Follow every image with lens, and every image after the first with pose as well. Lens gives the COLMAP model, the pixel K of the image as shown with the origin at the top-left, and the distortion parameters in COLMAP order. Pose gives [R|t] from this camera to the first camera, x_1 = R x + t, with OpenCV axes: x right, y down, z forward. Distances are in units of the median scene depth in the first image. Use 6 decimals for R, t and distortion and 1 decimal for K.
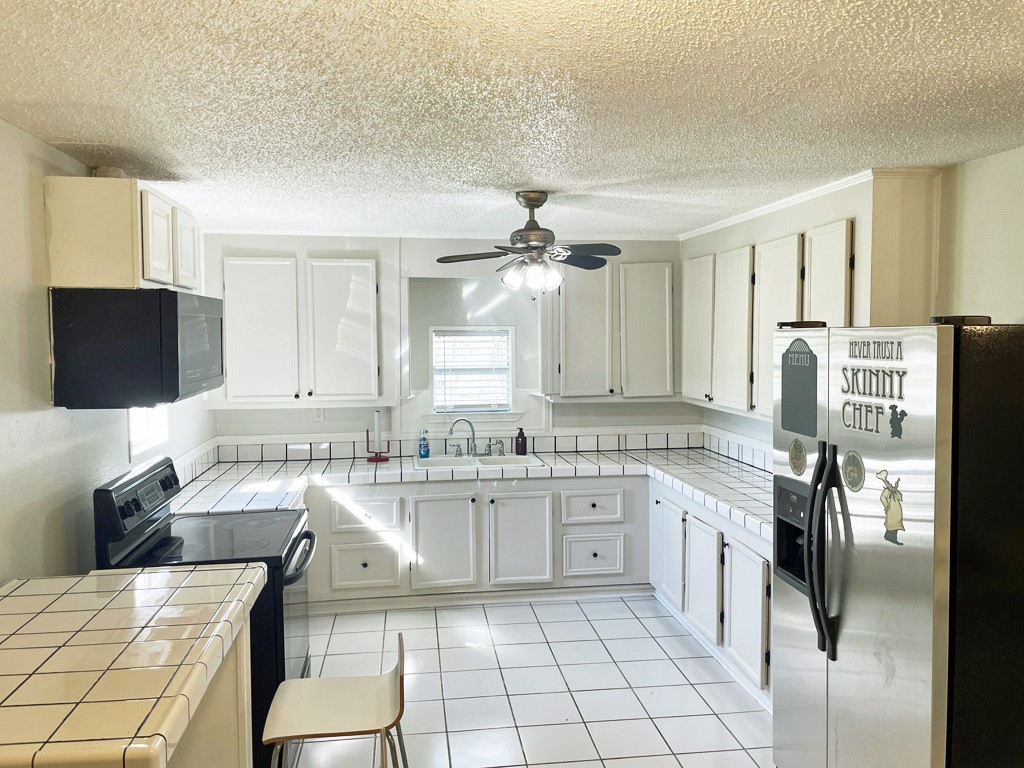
lens RADIAL K [[771.0, 0, 513.1], [0, 771.0, 373.1], [0, 0, 1]] dist [0.034905, -0.018225]
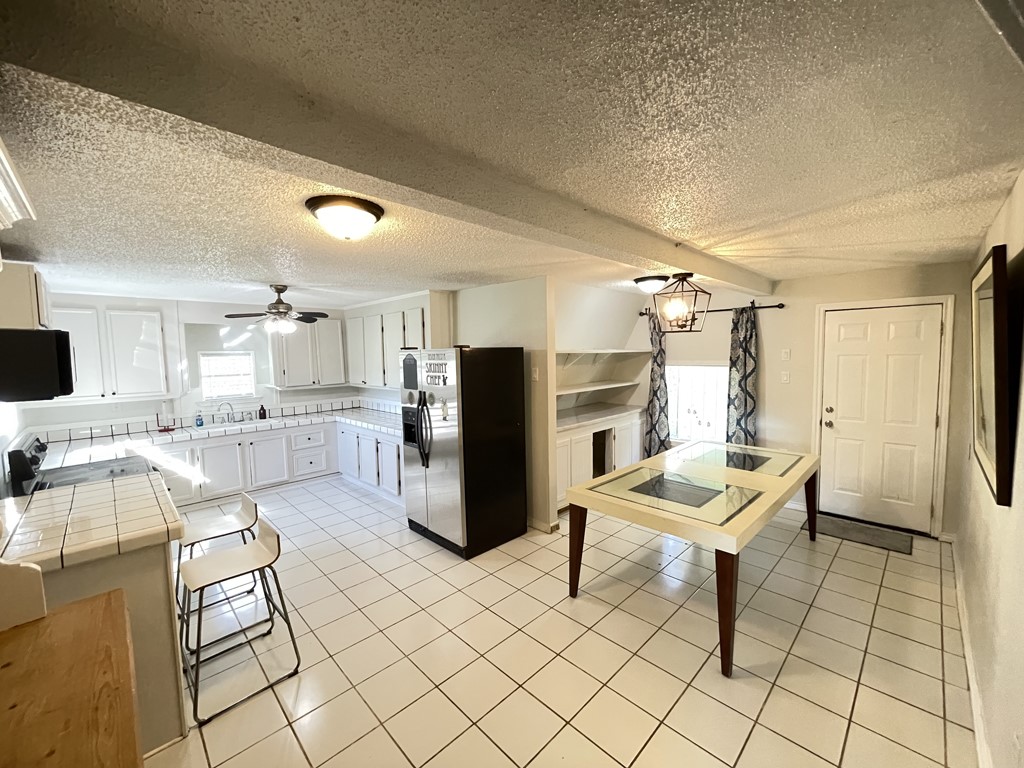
lens RADIAL K [[414.1, 0, 504.8], [0, 414.1, 380.1], [0, 0, 1]] dist [-0.001989, -0.000078]
pose [[0.809284, -0.049884, 0.585296, -0.131721], [0.044388, 0.998732, 0.023745, 0.017593], [-0.585738, 0.006764, 0.810472, -0.224524]]
